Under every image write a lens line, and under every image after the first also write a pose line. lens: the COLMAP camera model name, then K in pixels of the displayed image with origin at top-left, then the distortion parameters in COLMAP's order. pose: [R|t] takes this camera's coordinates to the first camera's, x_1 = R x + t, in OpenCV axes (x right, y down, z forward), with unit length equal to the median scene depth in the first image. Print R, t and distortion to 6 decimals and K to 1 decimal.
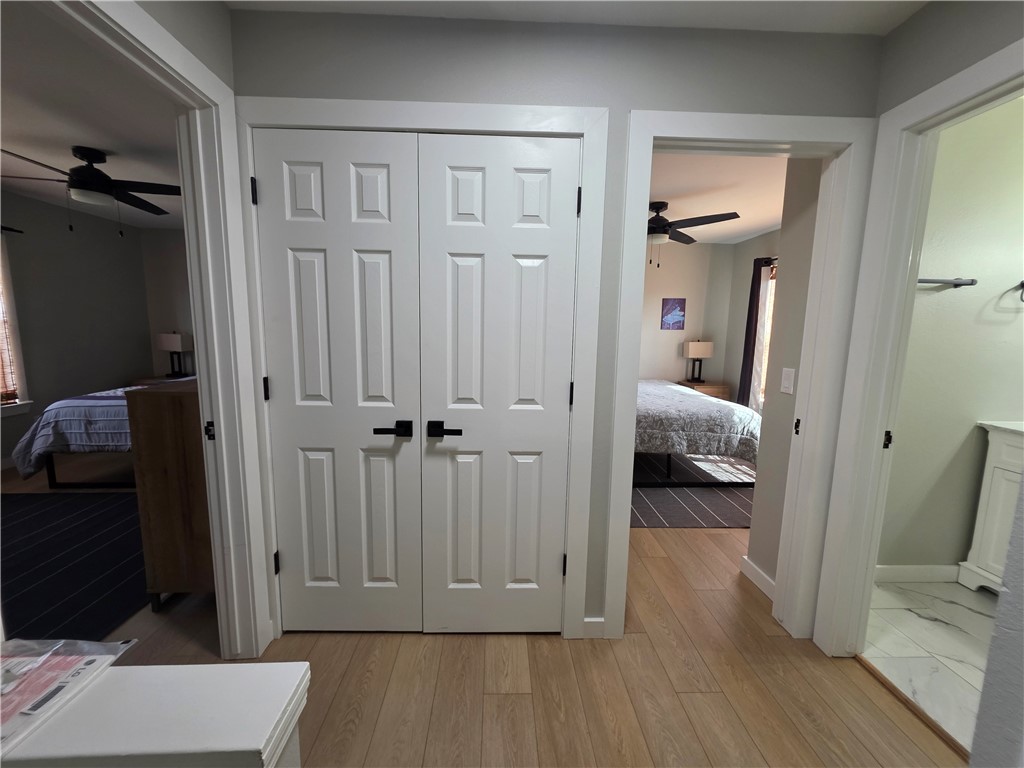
lens RADIAL K [[411.6, 0, 511.3], [0, 411.6, 381.8], [0, 0, 1]] dist [0.002856, -0.000919]
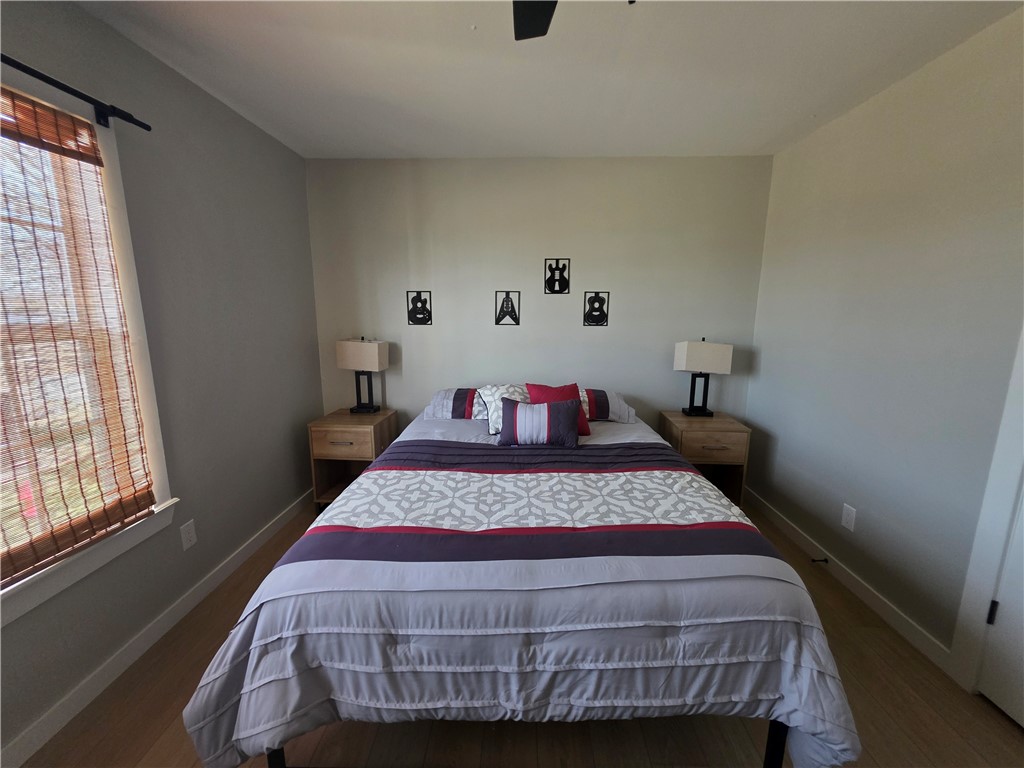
lens RADIAL K [[411.6, 0, 510.3], [0, 411.6, 383.5], [0, 0, 1]] dist [0.002856, -0.000919]
pose [[0.997292, -0.002350, -0.073511, -0.898944], [0.005504, 0.999072, 0.042719, -0.127745], [0.073343, -0.043008, 0.996379, 0.676451]]
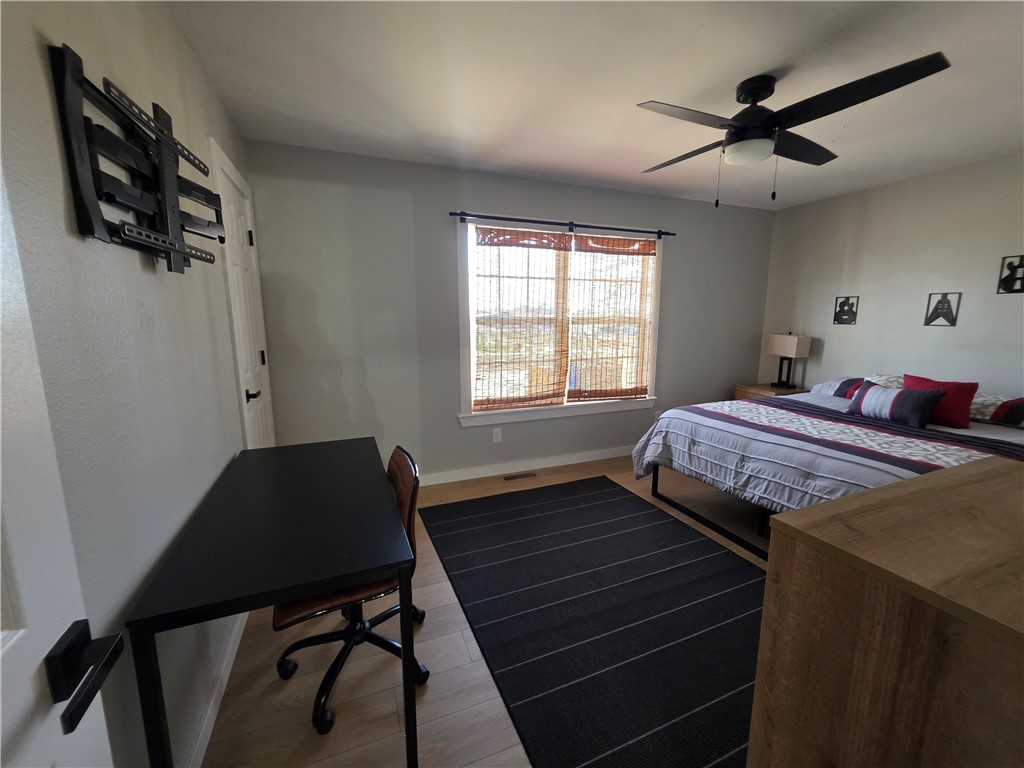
lens RADIAL K [[411.6, 0, 513.6], [0, 411.6, 382.0], [0, 0, 1]] dist [0.002856, -0.000919]
pose [[0.338462, 0.133718, -0.931430, -0.376103], [-0.122731, 0.987669, 0.097194, -0.060351], [0.932942, 0.081419, 0.350700, 0.348282]]
